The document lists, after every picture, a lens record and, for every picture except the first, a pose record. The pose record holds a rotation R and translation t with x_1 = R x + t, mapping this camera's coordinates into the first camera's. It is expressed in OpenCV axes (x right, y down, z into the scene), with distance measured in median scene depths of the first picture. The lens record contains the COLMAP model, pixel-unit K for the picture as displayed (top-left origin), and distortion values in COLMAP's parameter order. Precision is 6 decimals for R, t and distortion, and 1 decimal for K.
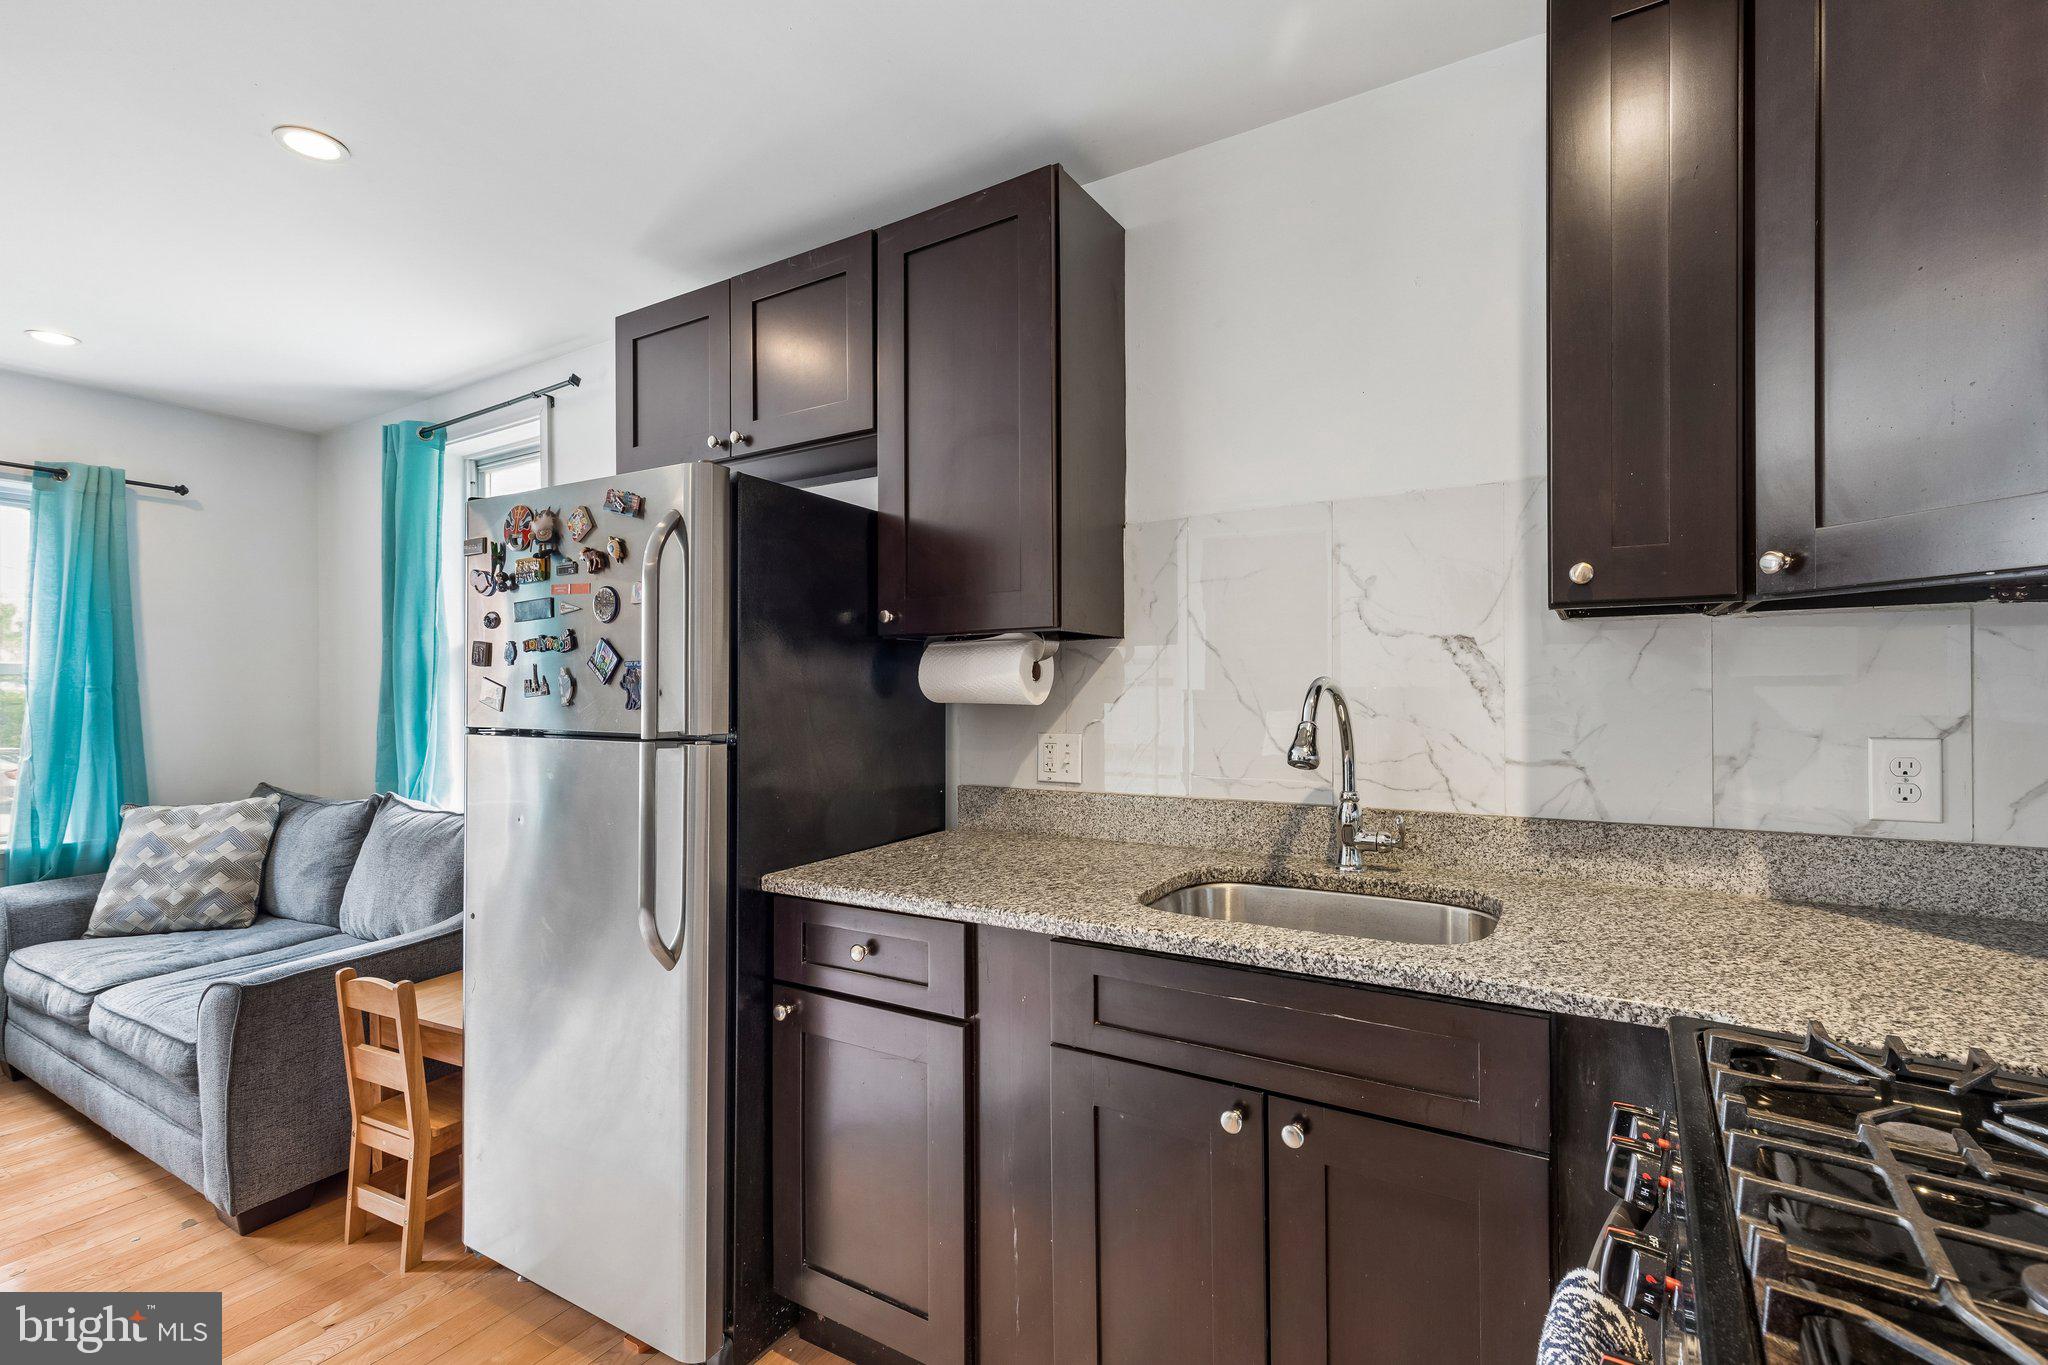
lens RADIAL K [[923.8, 0, 1022.4], [0, 923.8, 691.8], [0, 0, 1]] dist [0.008793, -0.000652]
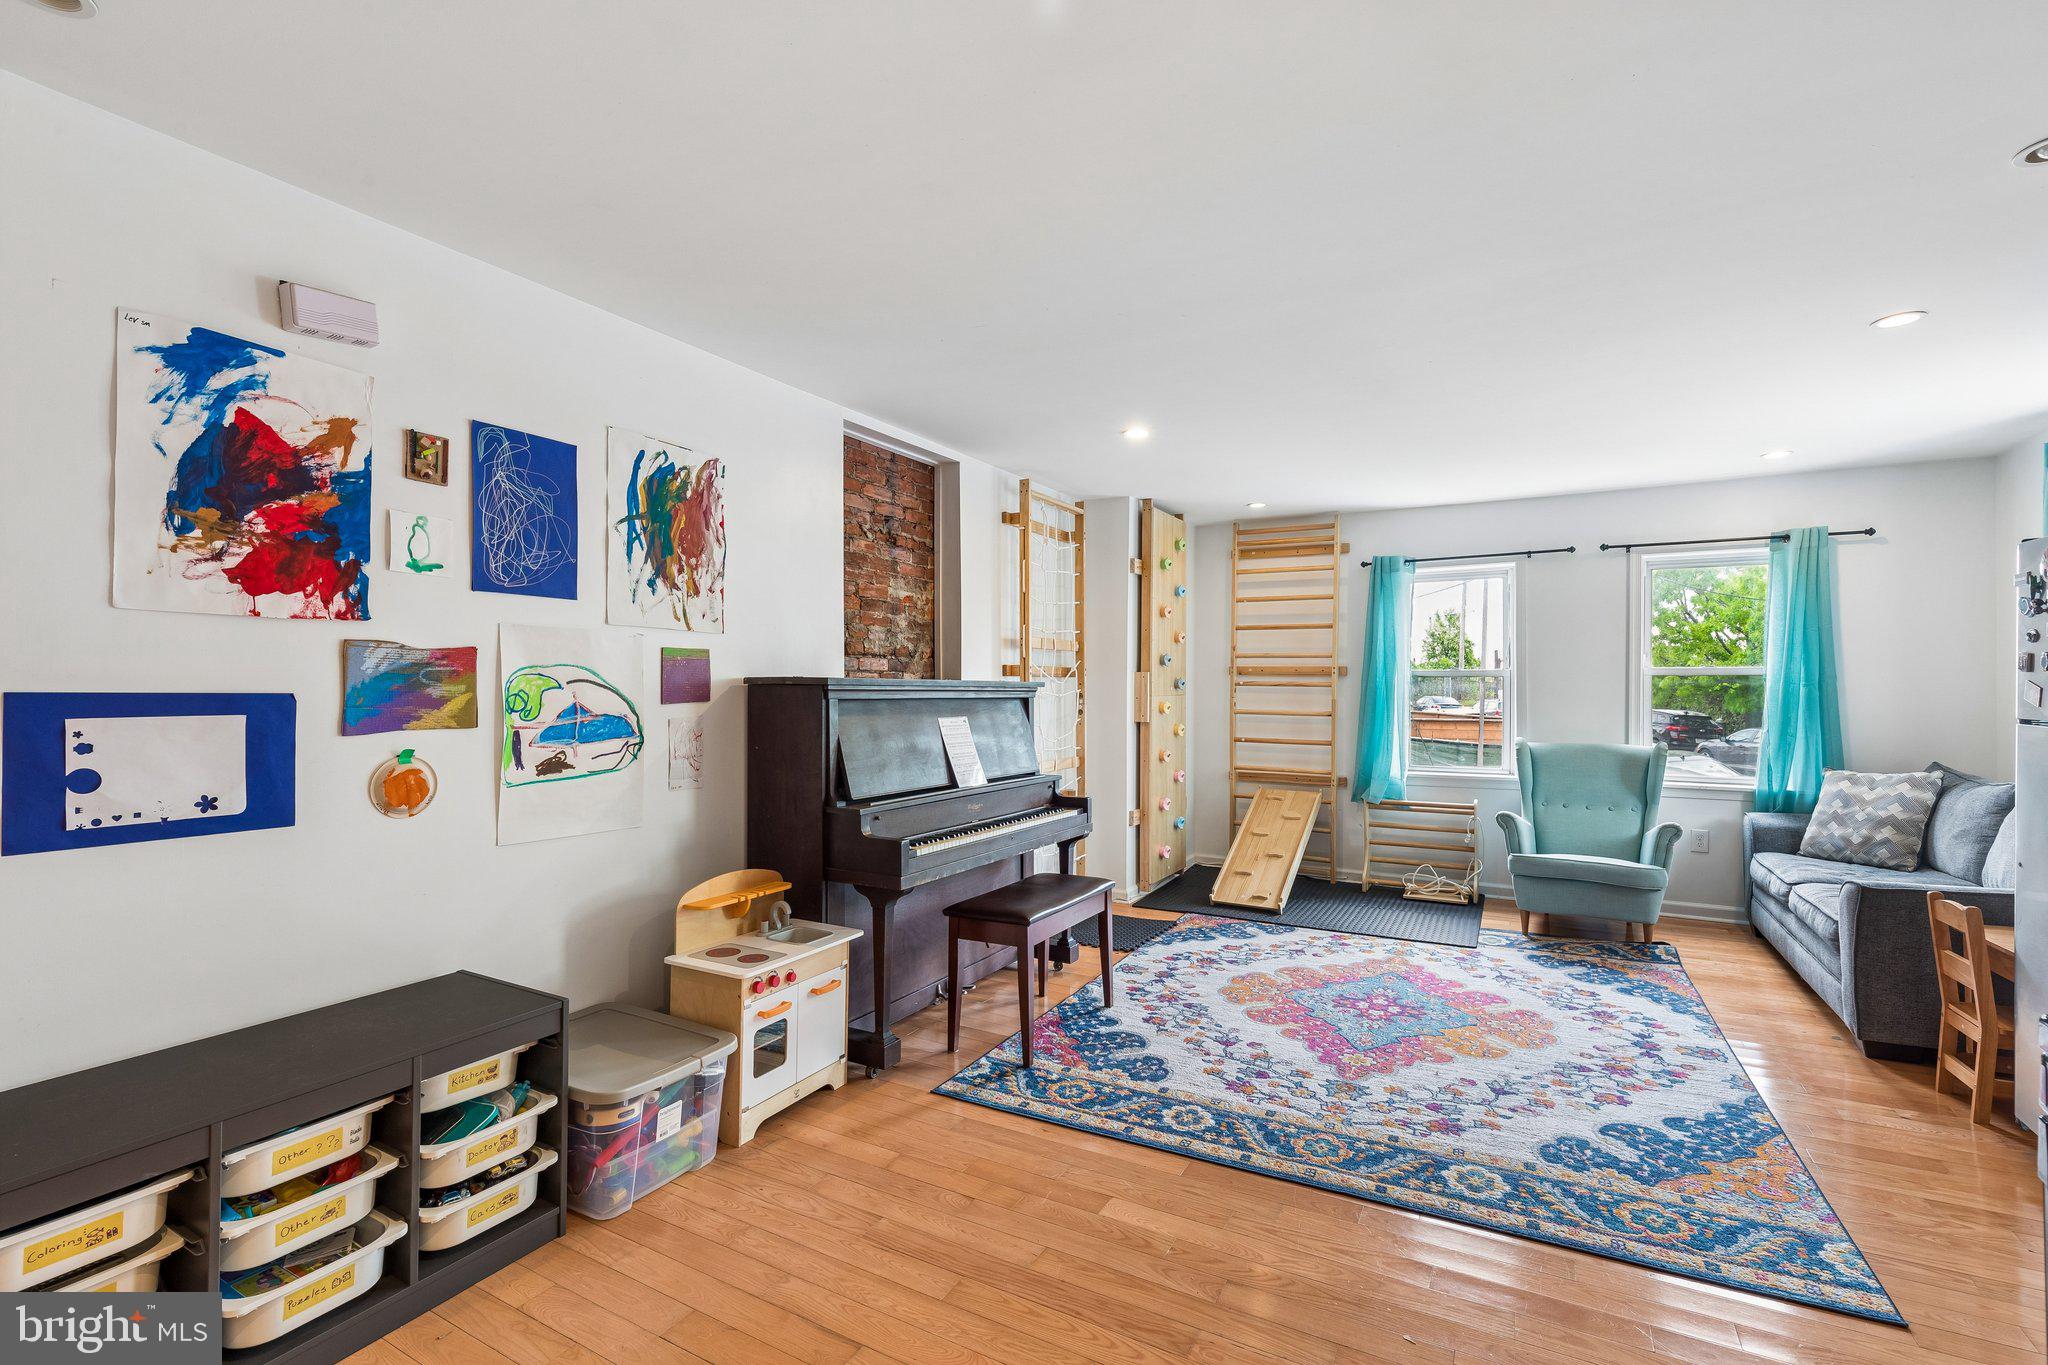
lens RADIAL K [[919.0, 0, 1027.5], [0, 919.0, 683.7], [0, 0, 1]] dist [0.008026, -0.000440]
pose [[0.040732, 0.001755, -0.999169, 0.576380], [0.002153, 0.999996, 0.001844, -0.014900], [0.999168, -0.002227, 0.040728, -0.390232]]
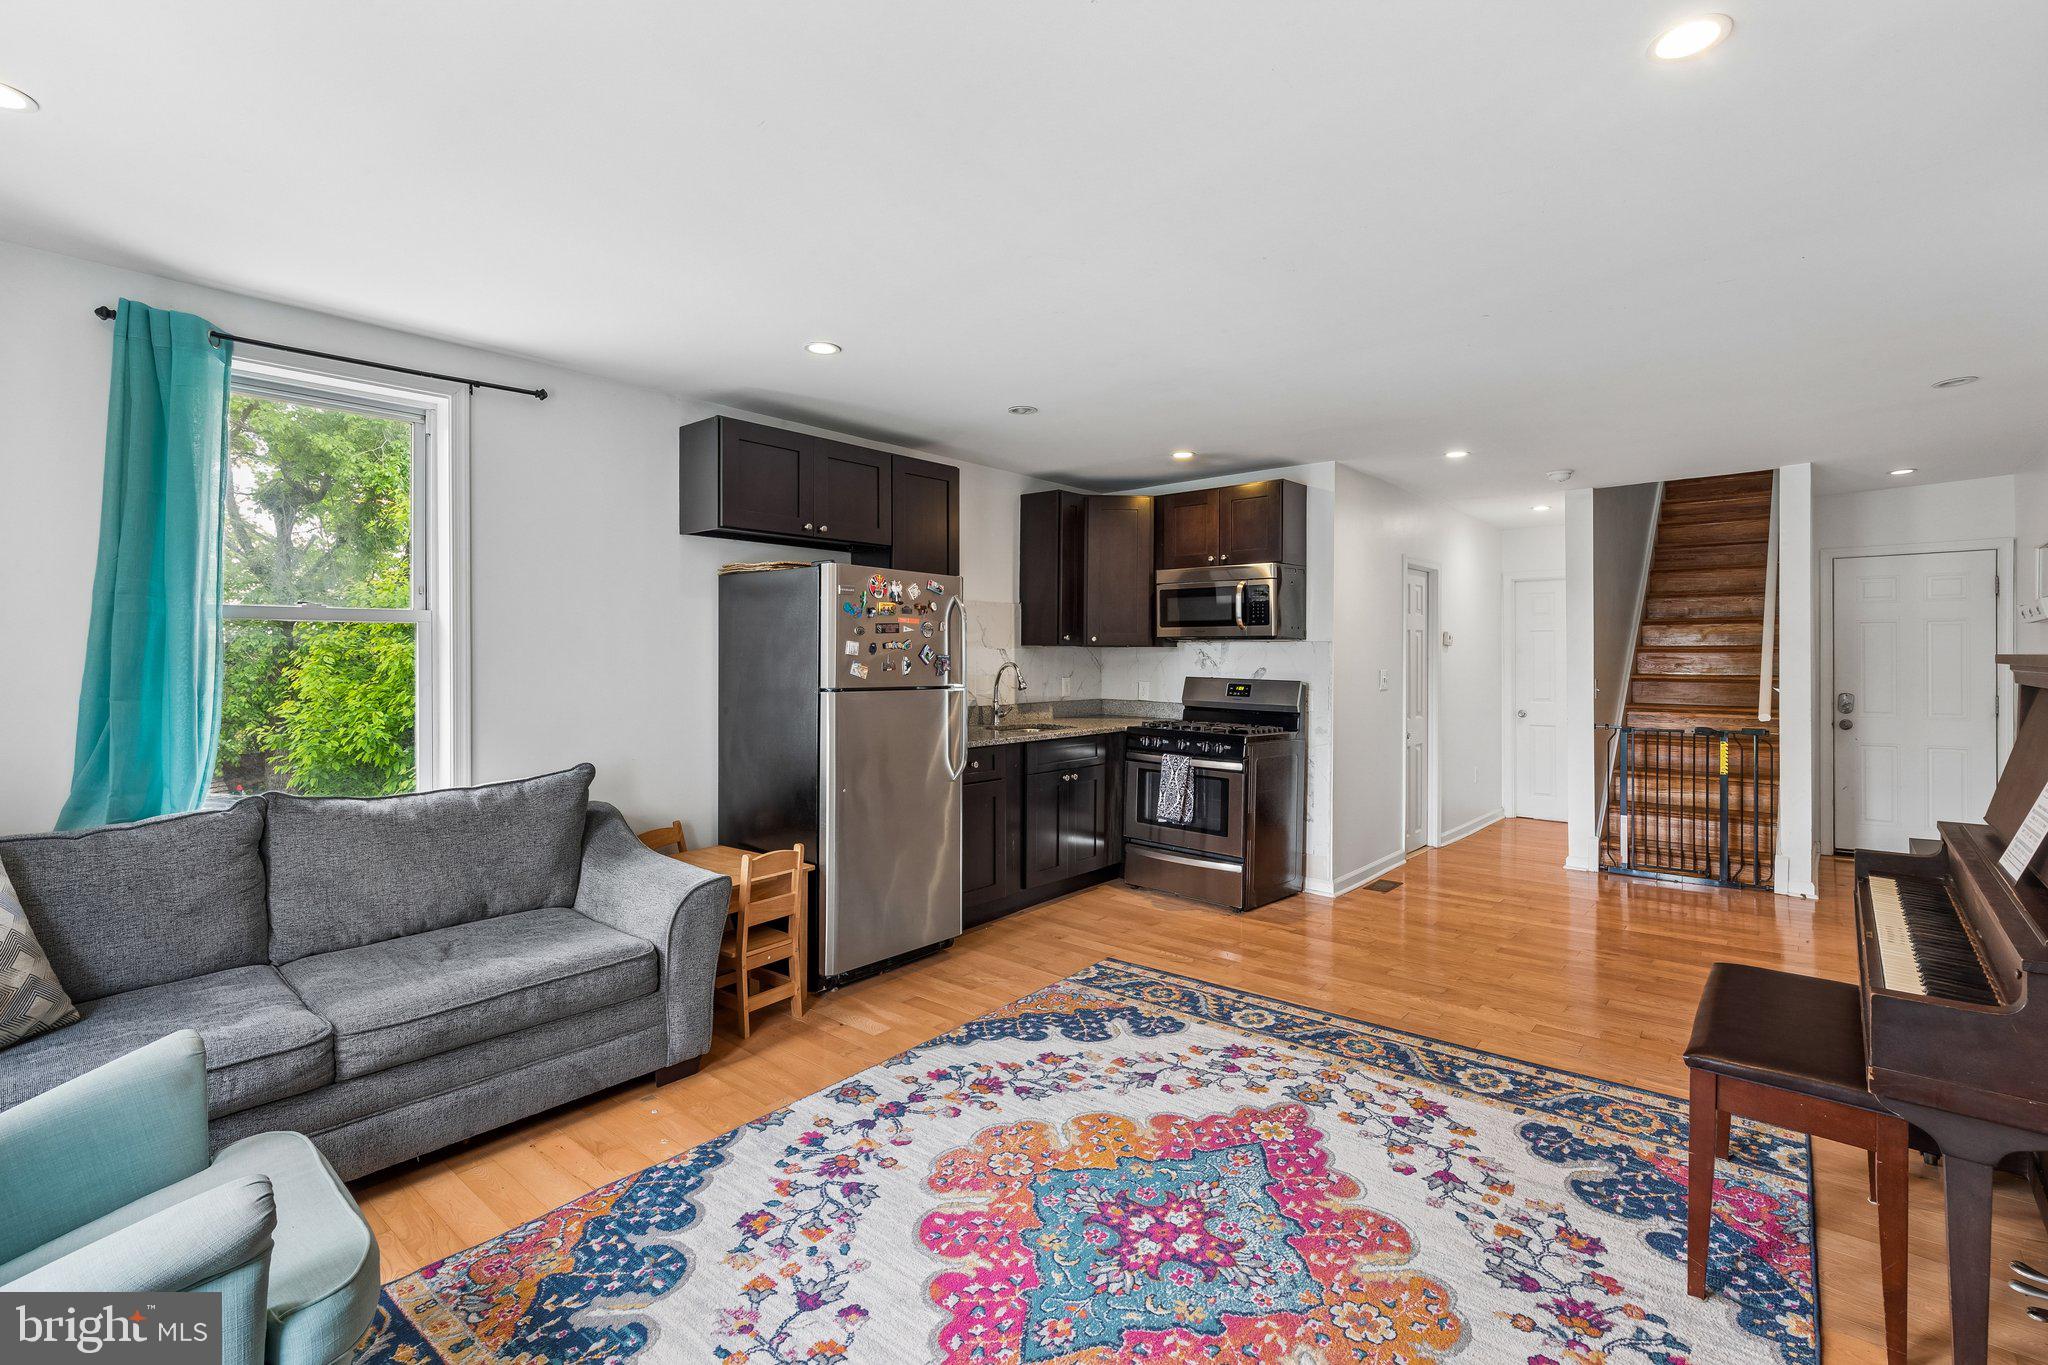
lens RADIAL K [[934.6, 0, 1028.0], [0, 934.6, 679.7], [0, 0, 1]] dist [0.008943, -0.000717]
pose [[0.155275, -0.017747, 0.987712, -2.092128], [-0.001810, 0.999832, 0.018249, -0.010864], [-0.987870, -0.004621, 0.155217, 0.318709]]
